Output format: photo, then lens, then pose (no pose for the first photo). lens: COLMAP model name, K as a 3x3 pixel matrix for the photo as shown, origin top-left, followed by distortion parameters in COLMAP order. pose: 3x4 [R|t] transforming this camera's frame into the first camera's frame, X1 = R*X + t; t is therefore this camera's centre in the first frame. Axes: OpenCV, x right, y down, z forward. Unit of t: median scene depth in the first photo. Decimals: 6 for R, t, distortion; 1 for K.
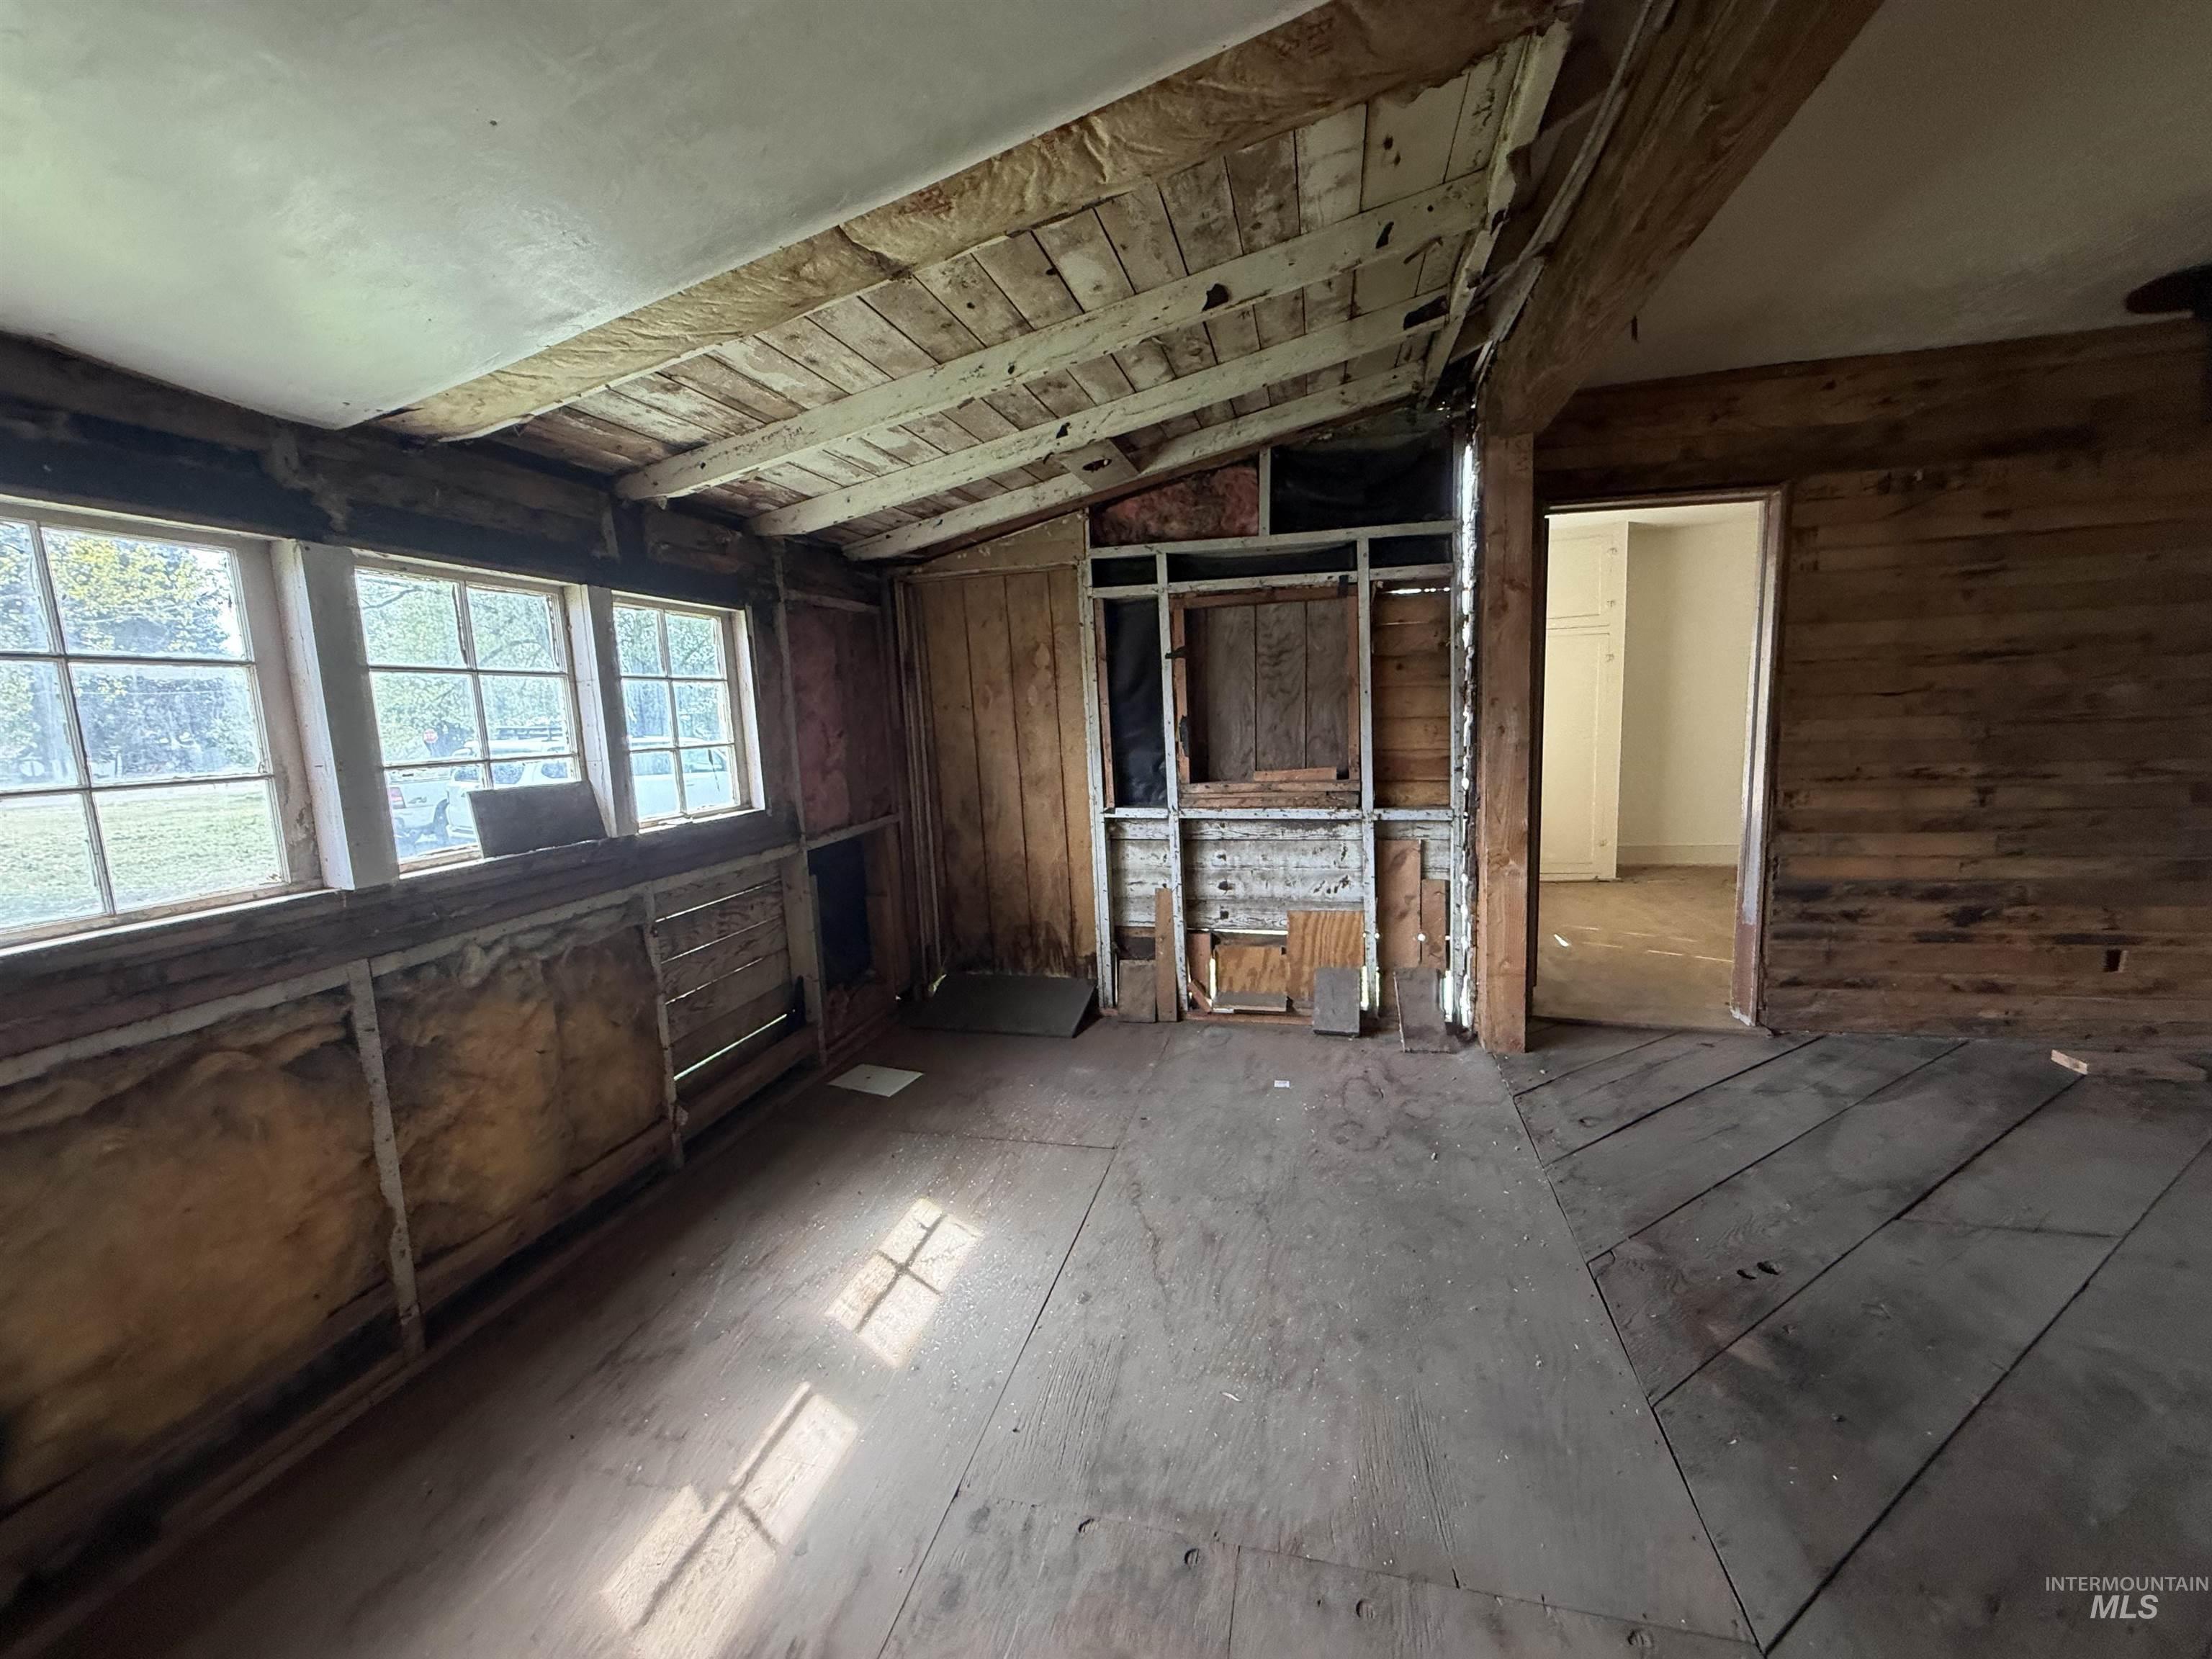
lens RADIAL K [[885.4, 0, 1105.4], [0, 885.4, 836.2], [0, 0, 1]] dist [0.000181, 0.000266]
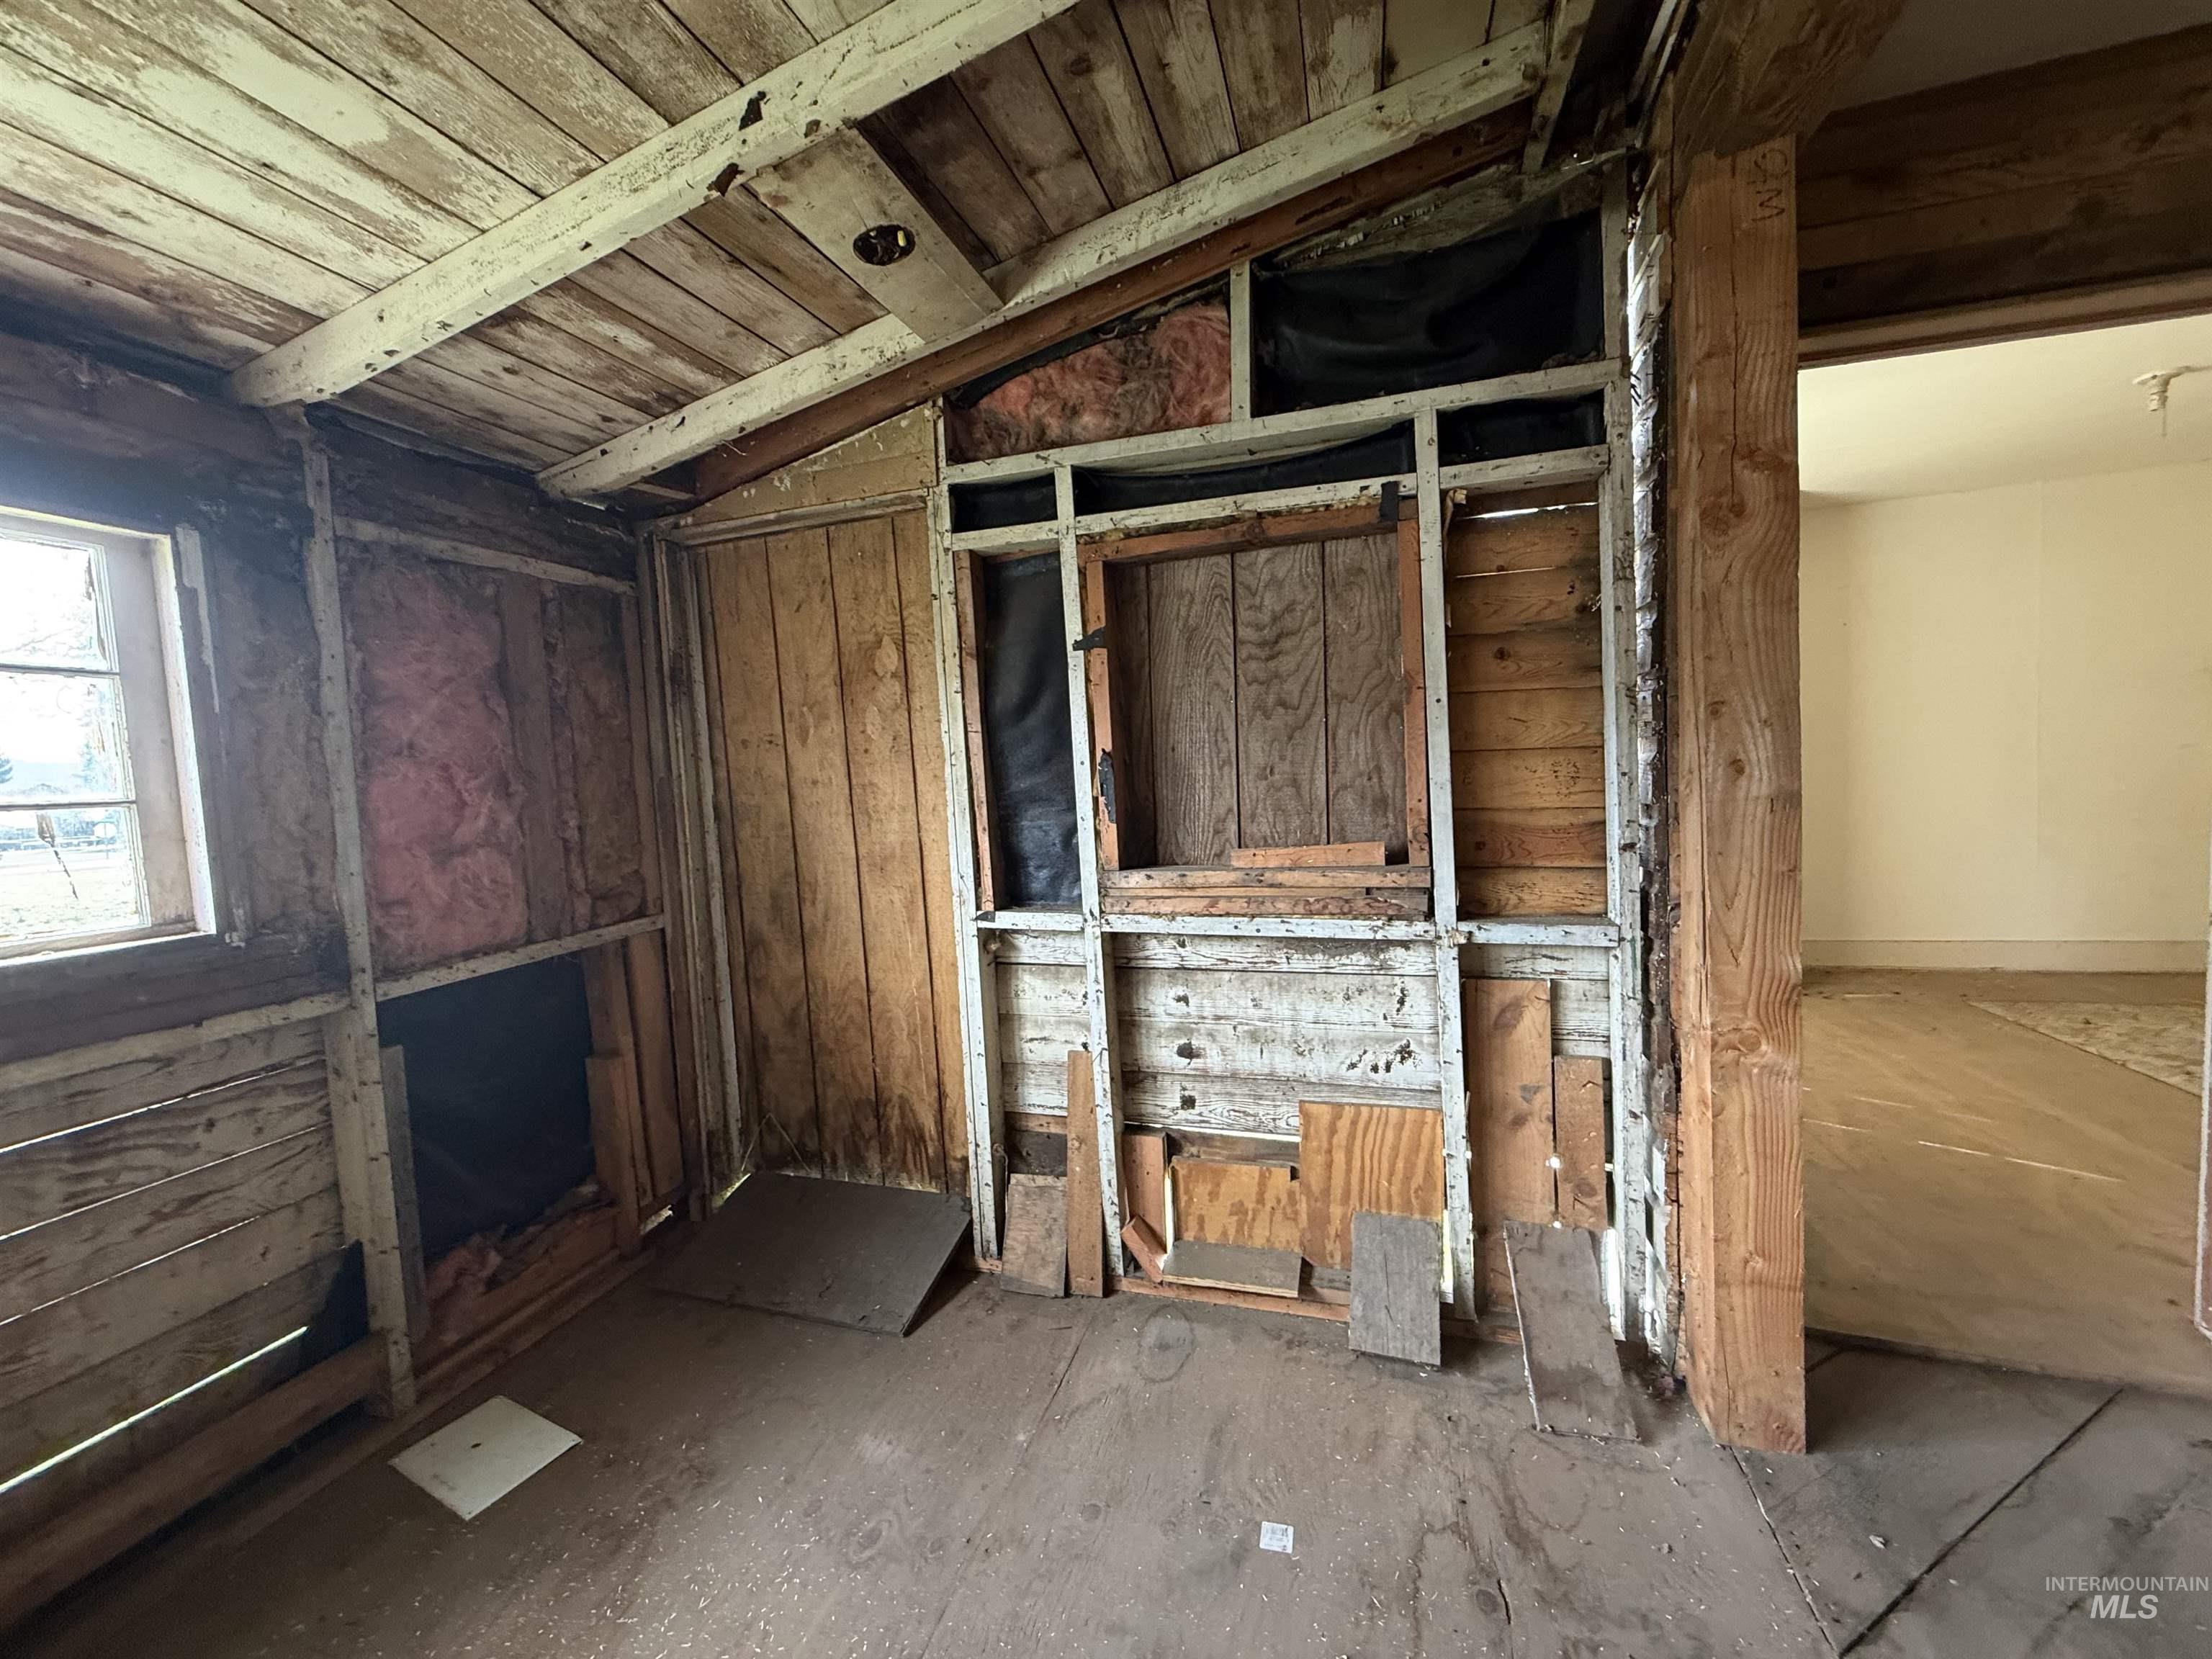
lens RADIAL K [[885.4, 0, 1104.7], [0, 885.4, 830.9], [0, 0, 1]] dist [0.000181, 0.000266]
pose [[0.998511, -0.001719, -0.054527, 0.138828], [-0.002322, 0.997258, -0.073965, -0.050890], [0.054505, 0.073982, 0.995769, 0.522067]]
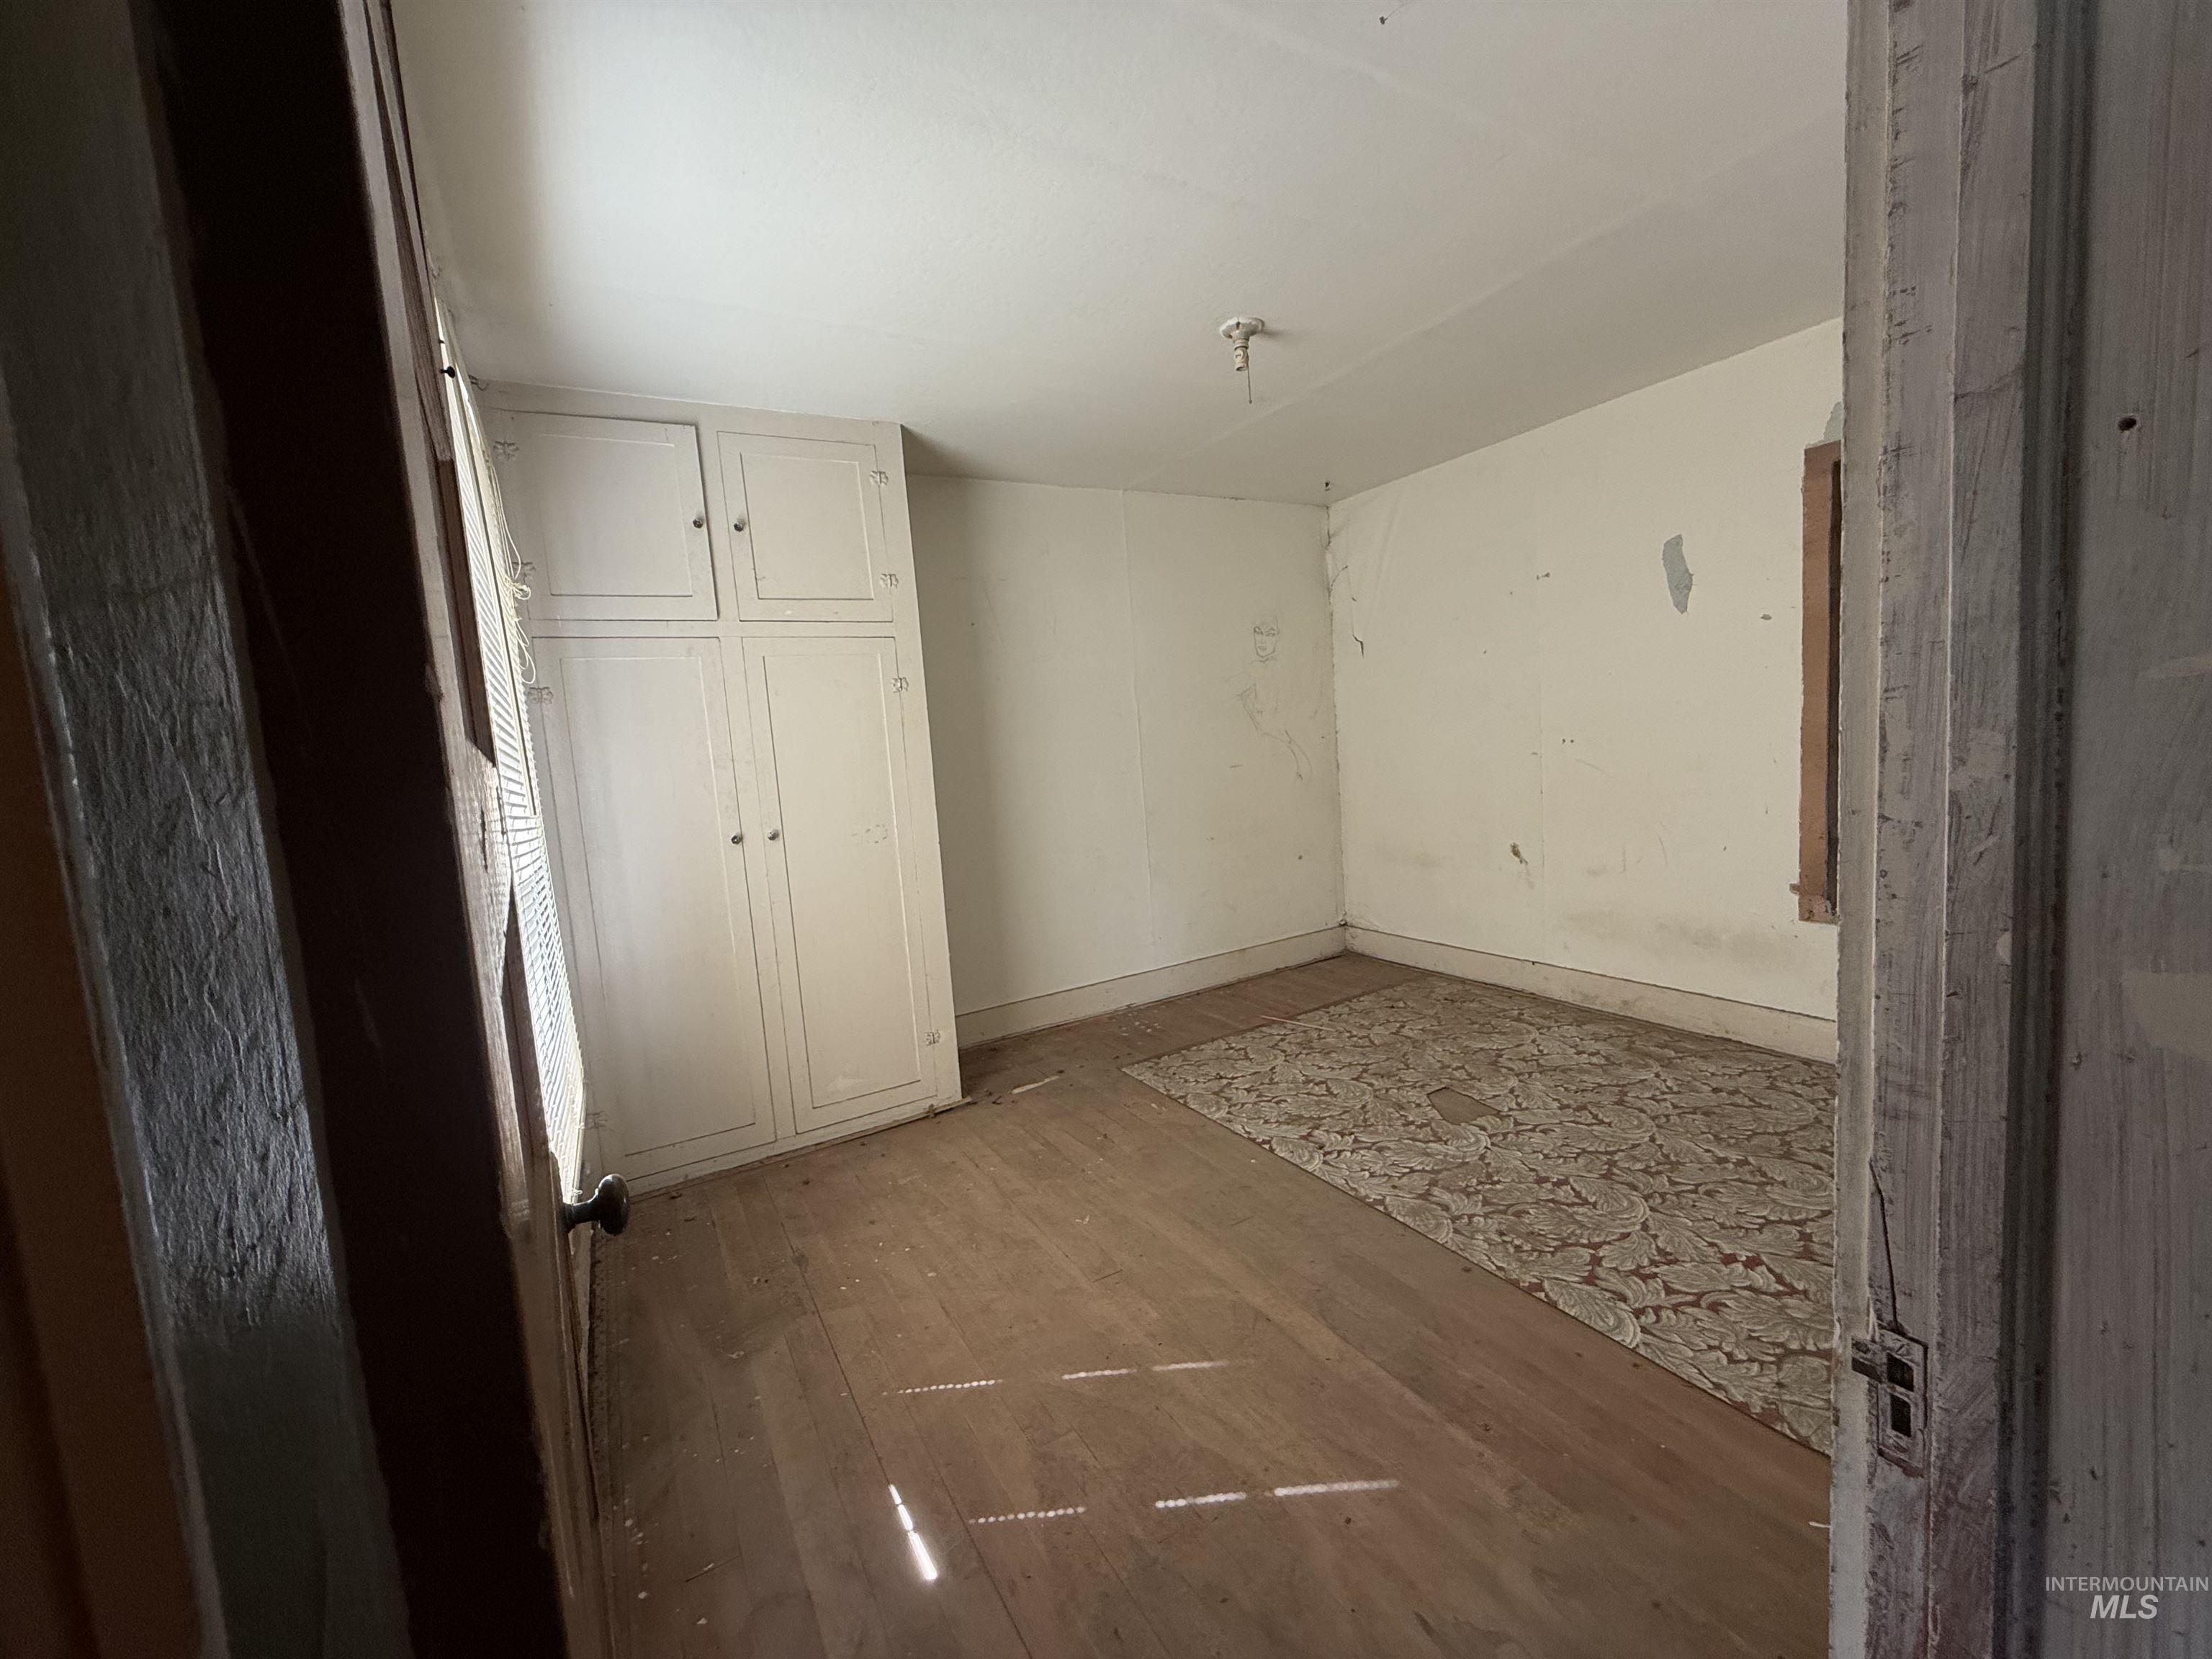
lens RADIAL K [[885.4, 0, 1108.5], [0, 885.4, 823.9], [0, 0, 1]] dist [0.000181, 0.000266]
pose [[0.714790, -0.073072, 0.695512, 0.567024], [0.137052, 0.989878, -0.036852, -0.166760], [-0.685779, 0.121663, 0.717569, 1.077179]]
